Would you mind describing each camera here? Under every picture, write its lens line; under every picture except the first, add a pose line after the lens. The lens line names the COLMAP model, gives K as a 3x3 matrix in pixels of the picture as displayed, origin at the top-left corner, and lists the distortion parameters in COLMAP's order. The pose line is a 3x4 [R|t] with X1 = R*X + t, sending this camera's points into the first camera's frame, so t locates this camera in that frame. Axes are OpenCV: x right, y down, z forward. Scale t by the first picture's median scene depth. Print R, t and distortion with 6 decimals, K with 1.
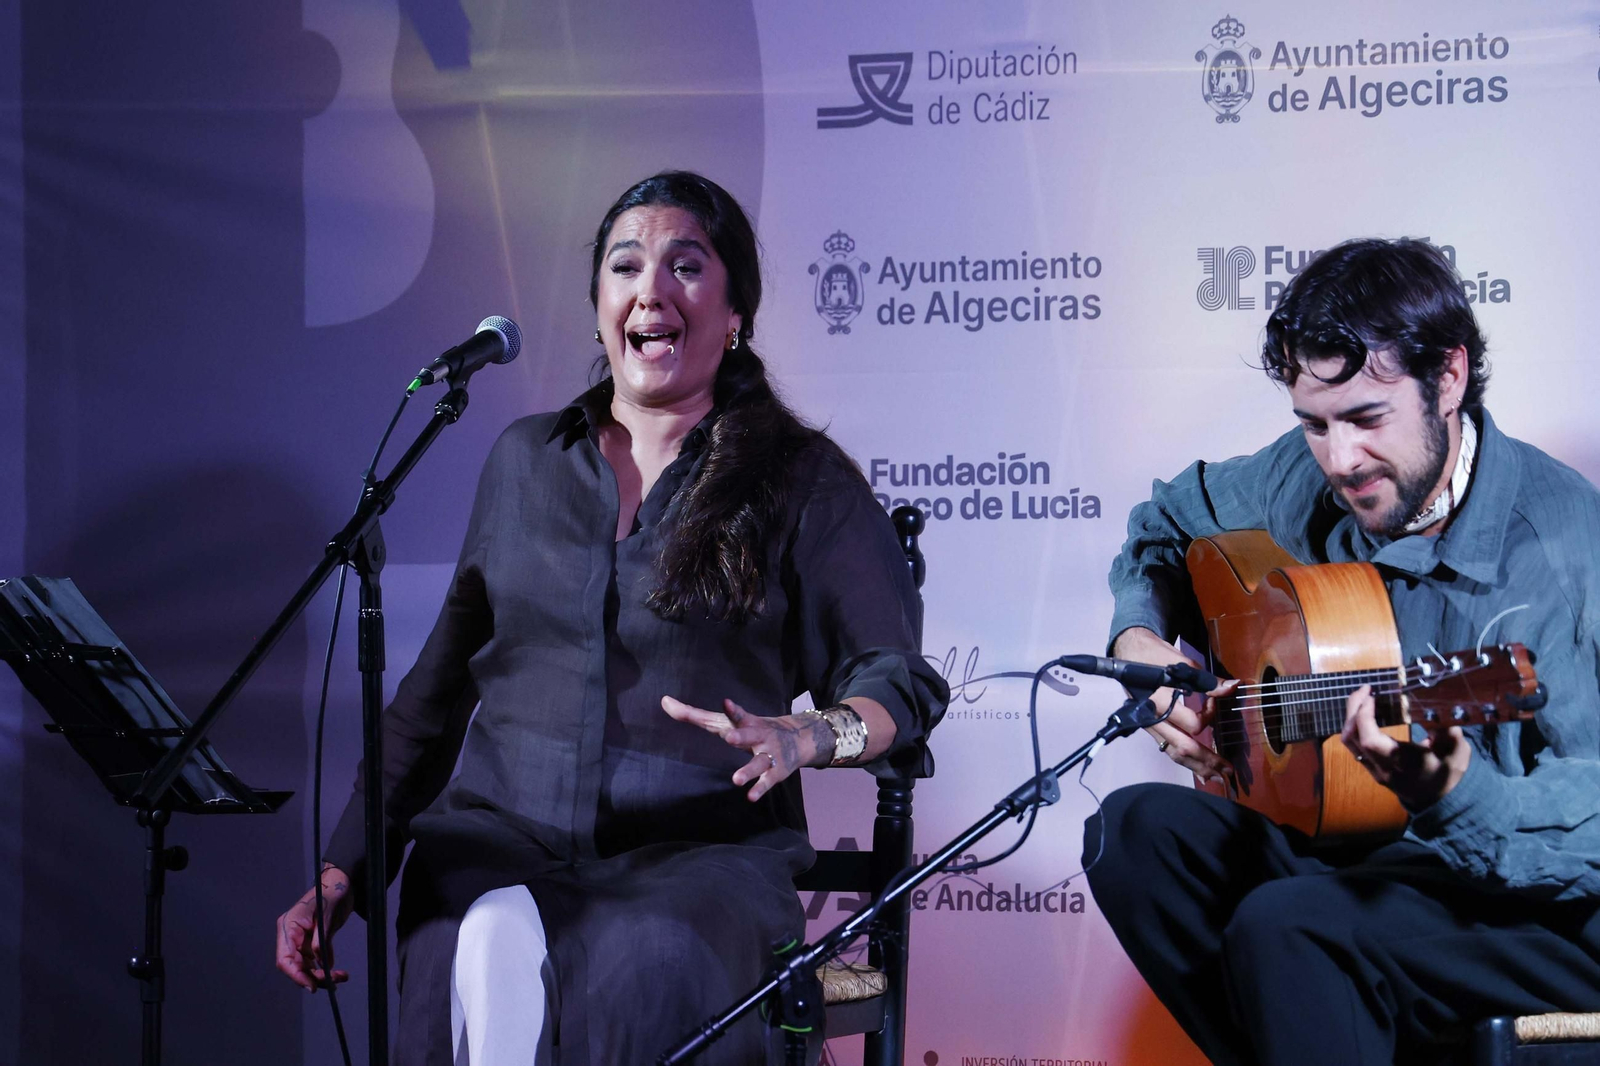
lens RADIAL K [[7279.3, 0, 800.8], [0, 7279.3, 532.3], [0, 0, 1]] dist [0.926858, 0.000000]
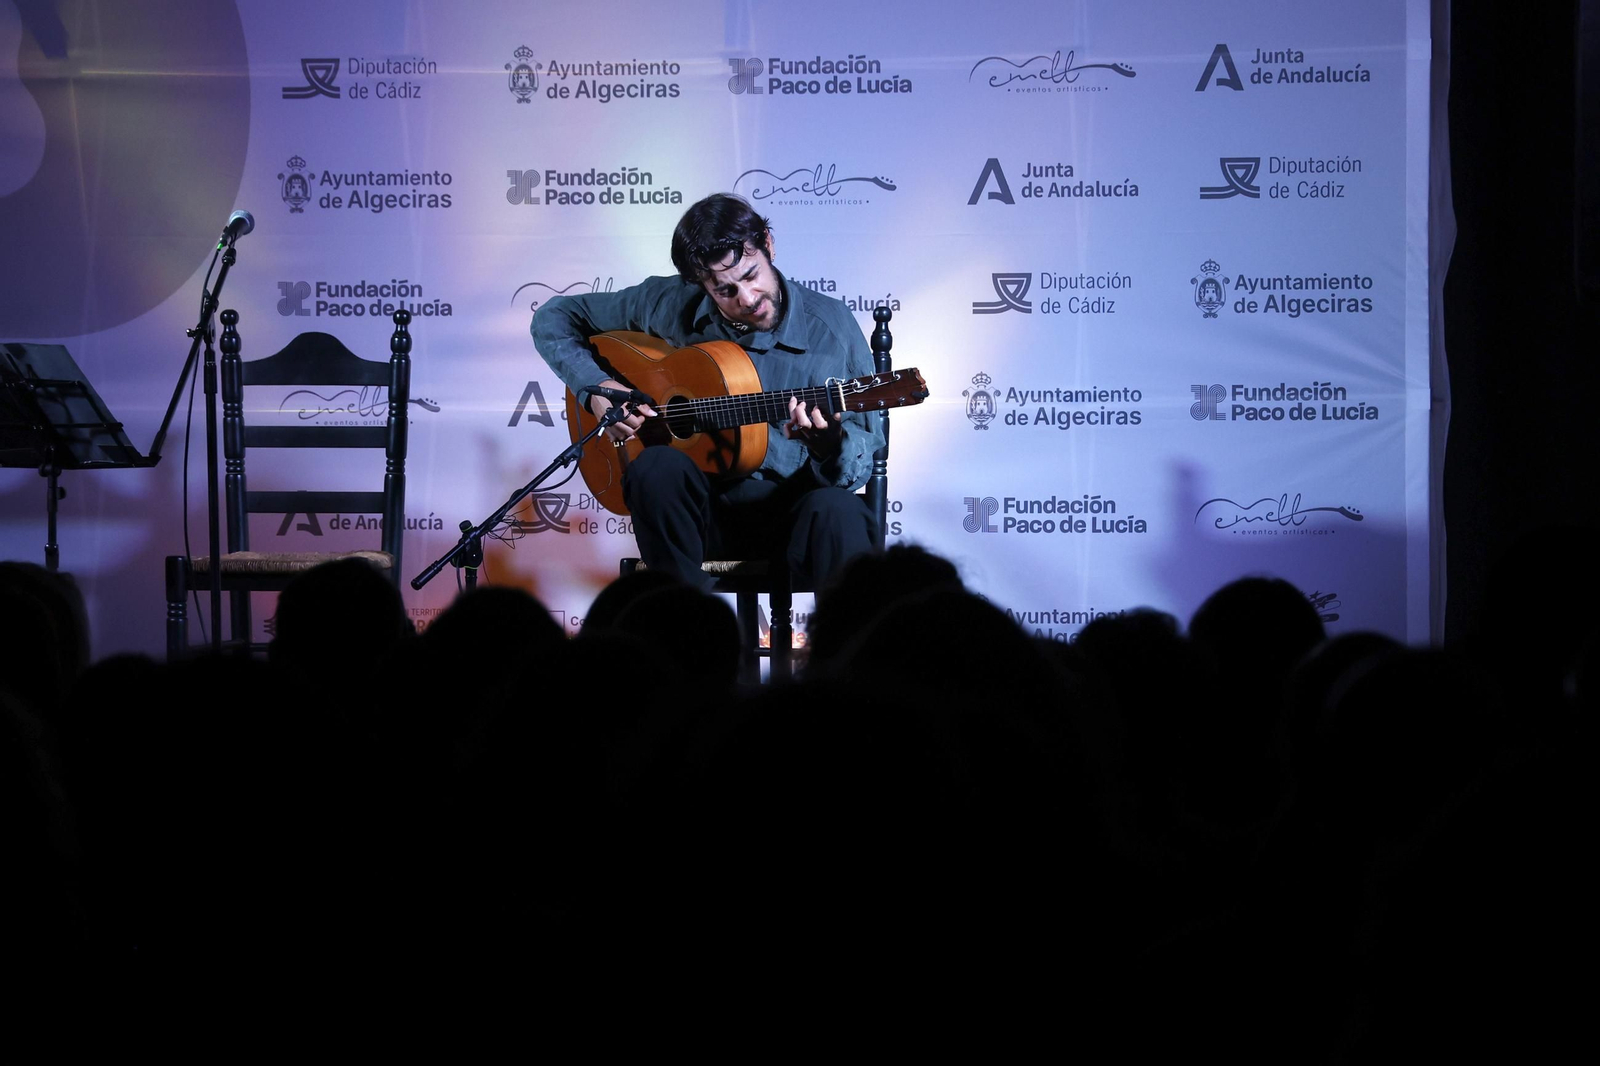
lens RADIAL K [[7279.3, 0, 751.6], [0, 7279.3, 525.0], [0, 0, 1]] dist [0.926858, 0.000000]
pose [[0.958685, -0.003609, 0.284446, -0.410289], [-0.004621, 0.999590, 0.028256, -0.001570], [-0.284431, -0.028403, 0.958276, -0.789116]]
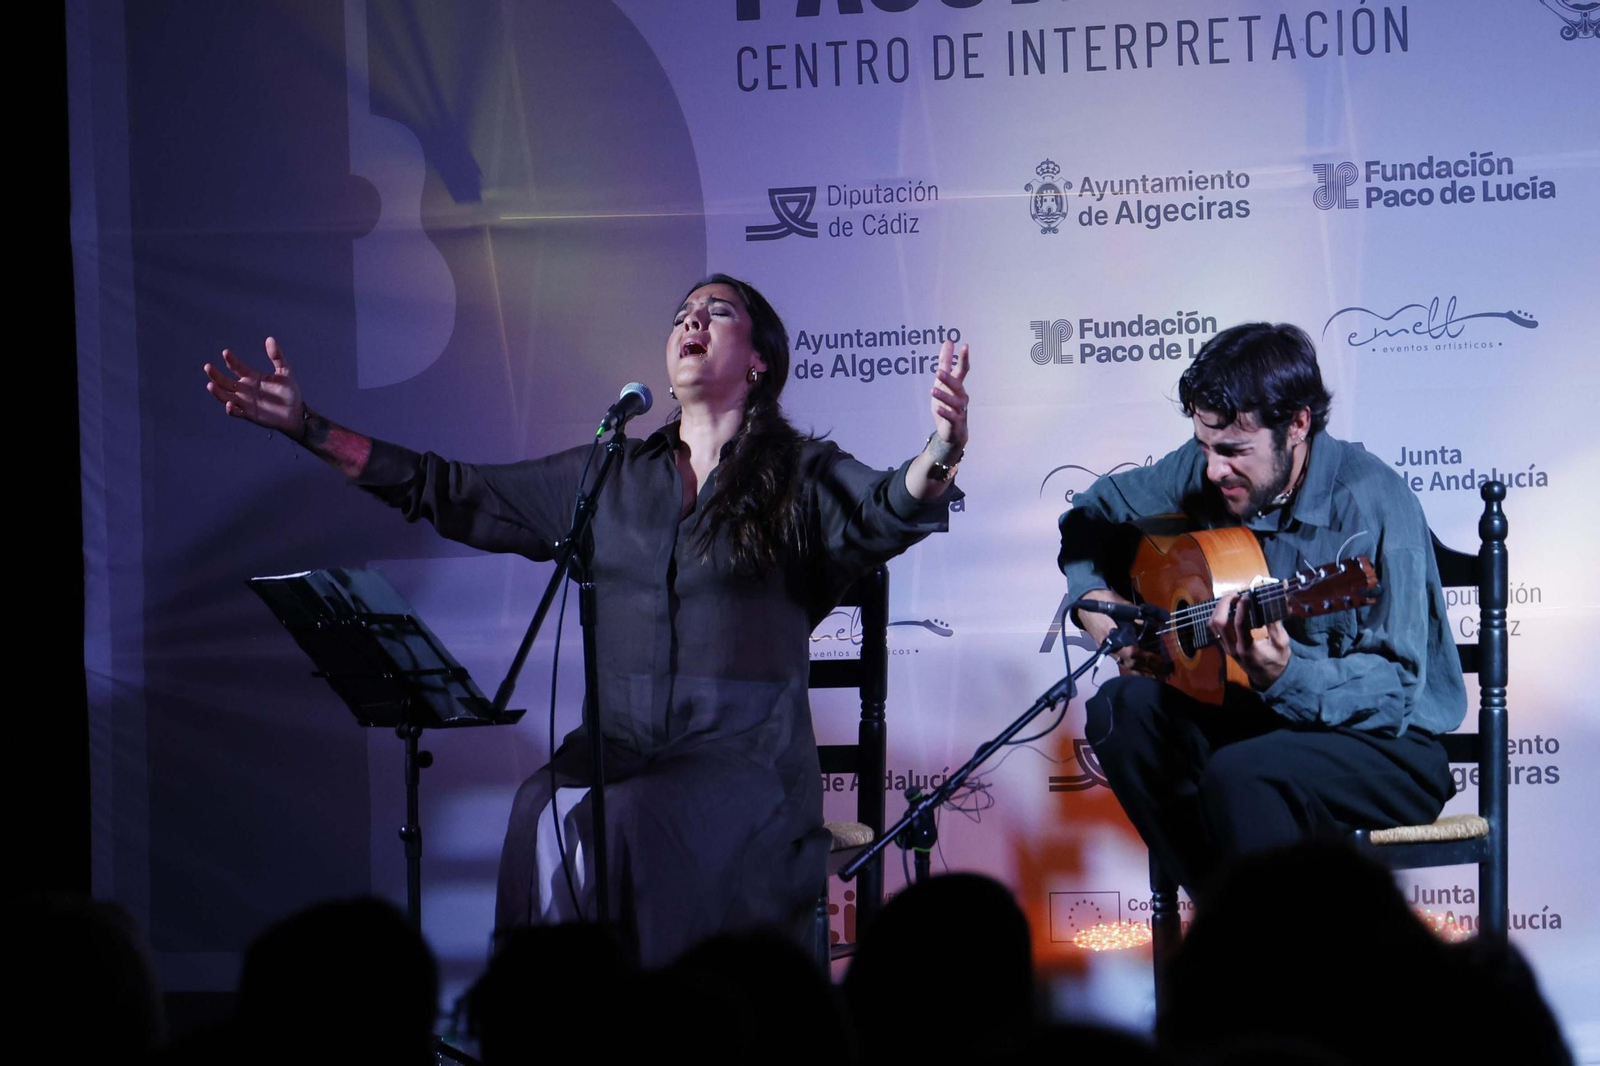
lens RADIAL K [[7279.3, 0, 822.7], [0, 7279.3, 556.1], [0, 0, 1]] dist [0.926858, 0.000000]
pose [[0.987378, -0.026070, 0.156224, -0.208502], [0.025682, 0.999660, 0.004502, -0.000380], [-0.156288, -0.000433, 0.987711, -0.400858]]
